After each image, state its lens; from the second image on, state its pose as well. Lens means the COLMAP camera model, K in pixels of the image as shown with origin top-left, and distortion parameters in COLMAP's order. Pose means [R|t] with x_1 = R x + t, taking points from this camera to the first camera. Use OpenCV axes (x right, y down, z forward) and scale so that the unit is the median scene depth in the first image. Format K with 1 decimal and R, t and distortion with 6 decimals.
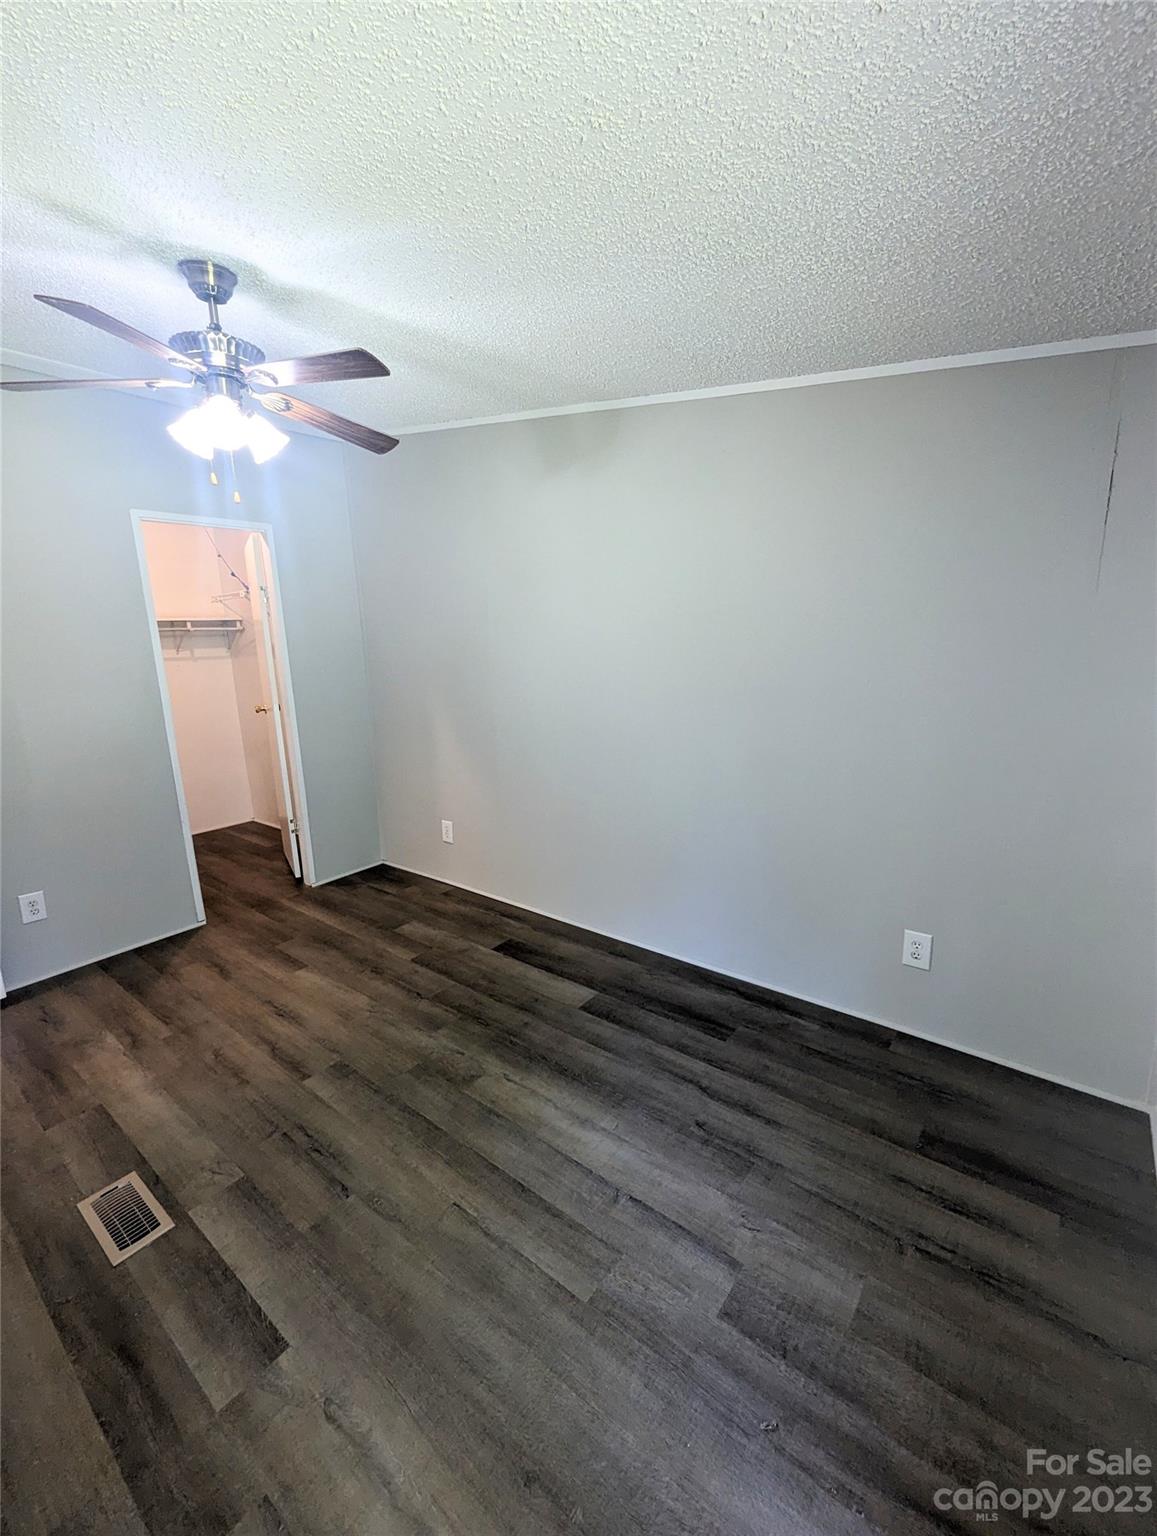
lens RADIAL K [[639.7, 0, 578.5], [0, 639.7, 768.0], [0, 0, 1]] dist [0.000633, -0.000032]
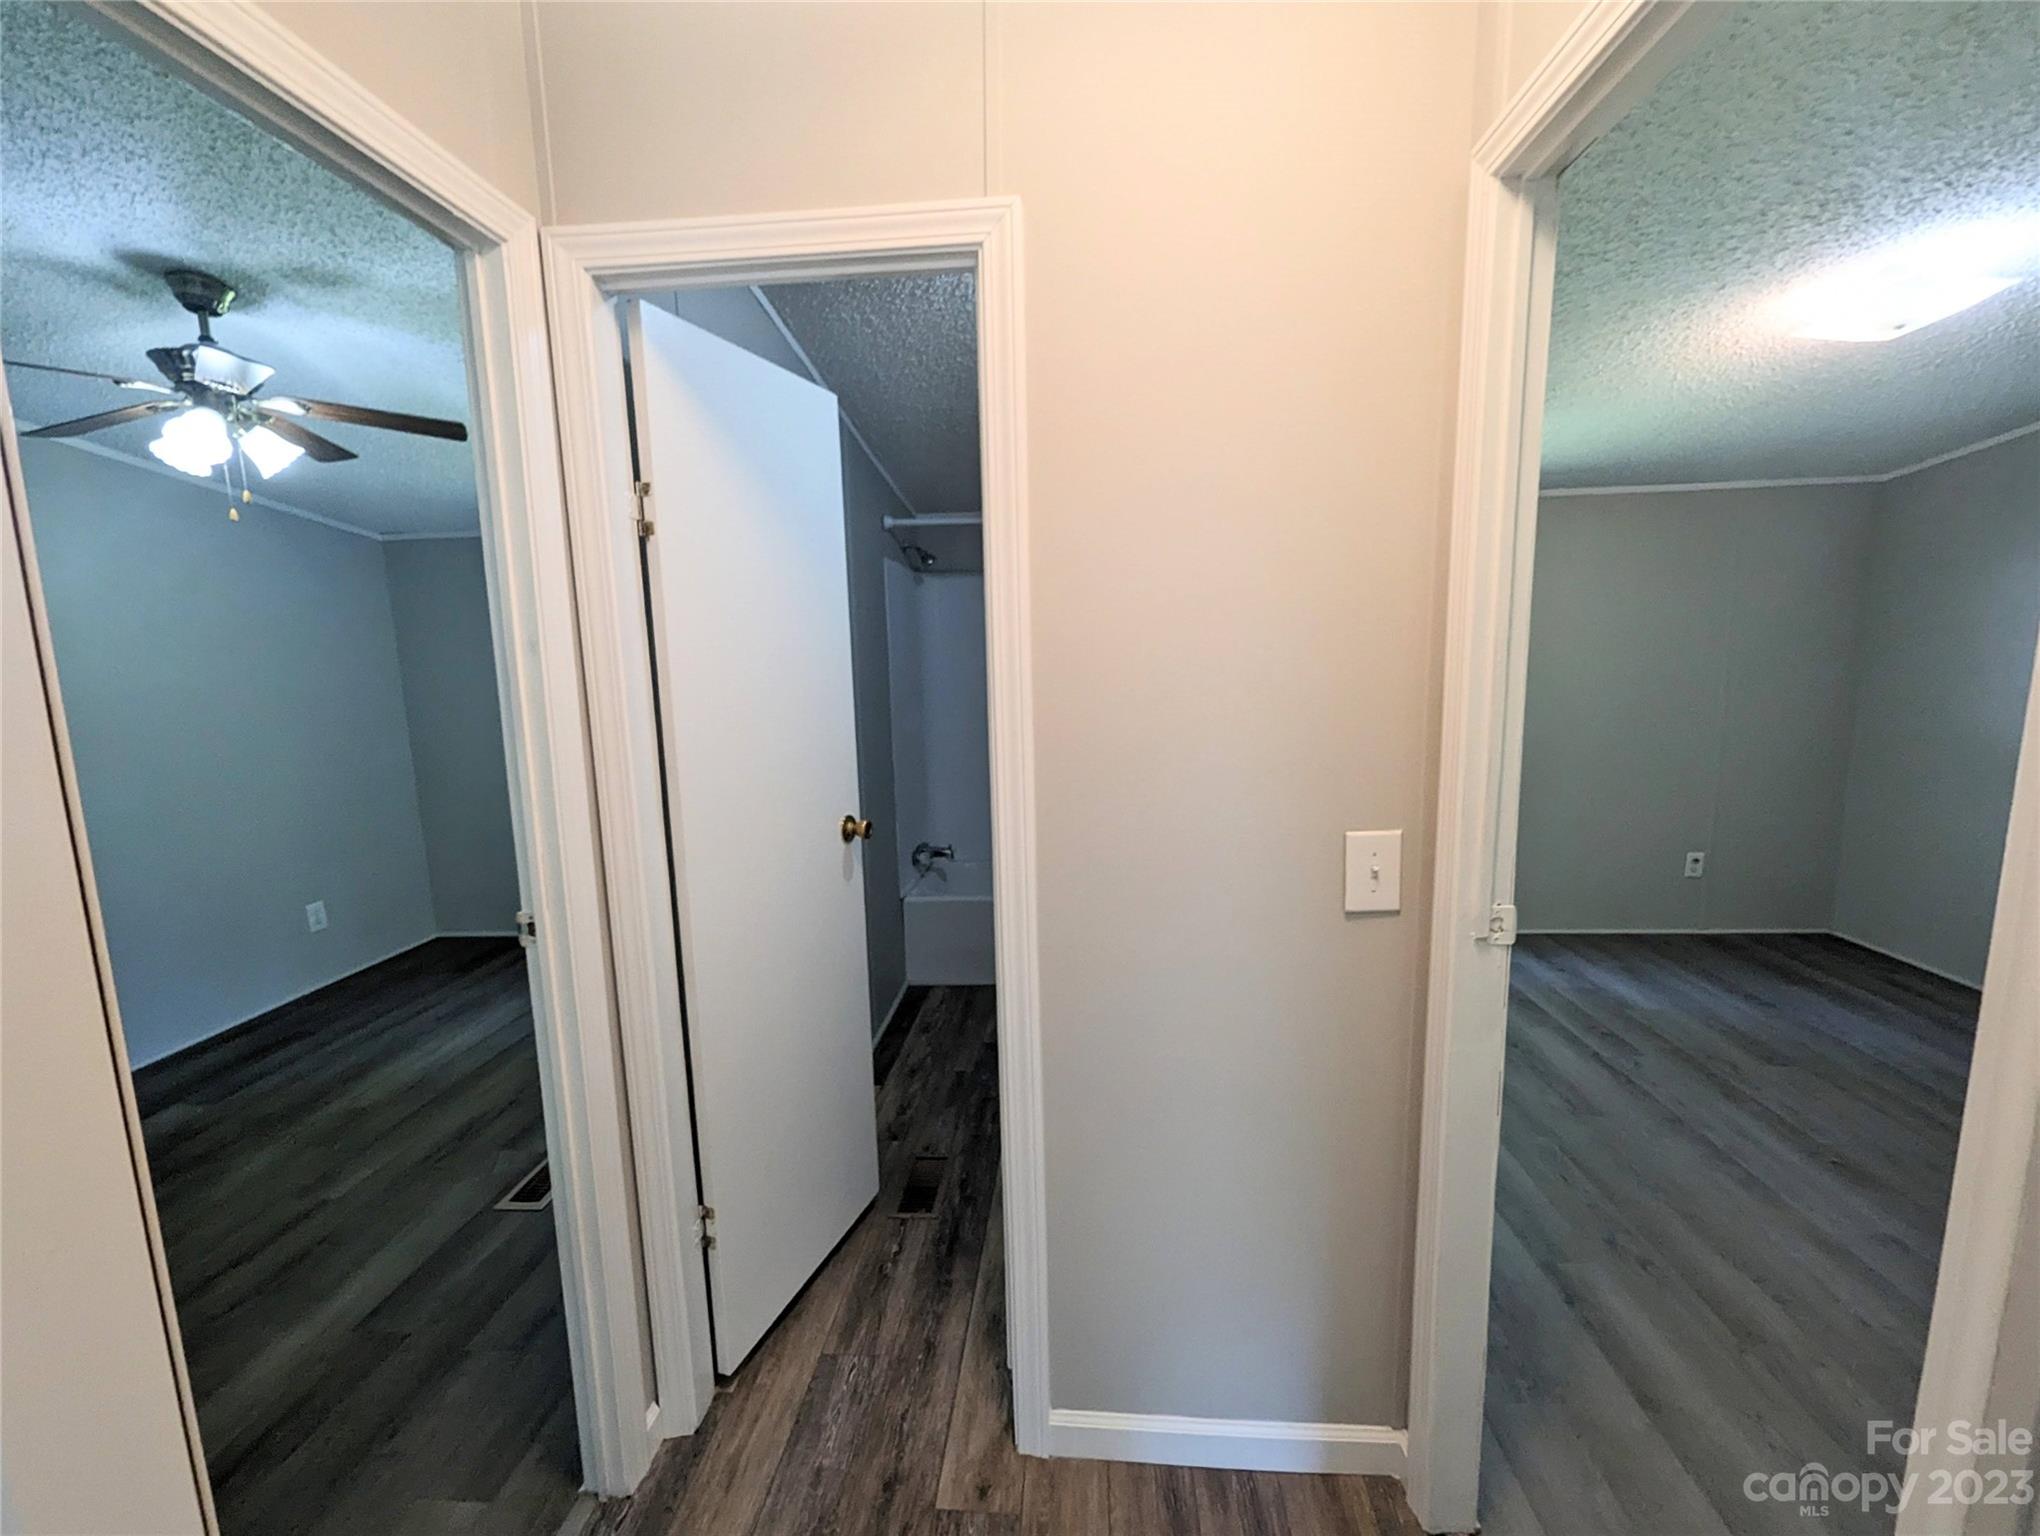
lens RADIAL K [[849.5, 0, 1028.4], [0, 849.5, 773.2], [0, 0, 1]] dist [0.000633, -0.000032]
pose [[-0.565300, -0.079328, 0.821062, -1.832639], [0.196976, 0.953588, 0.227749, -0.115234], [-0.801022, 0.290476, -0.523438, 0.704094]]
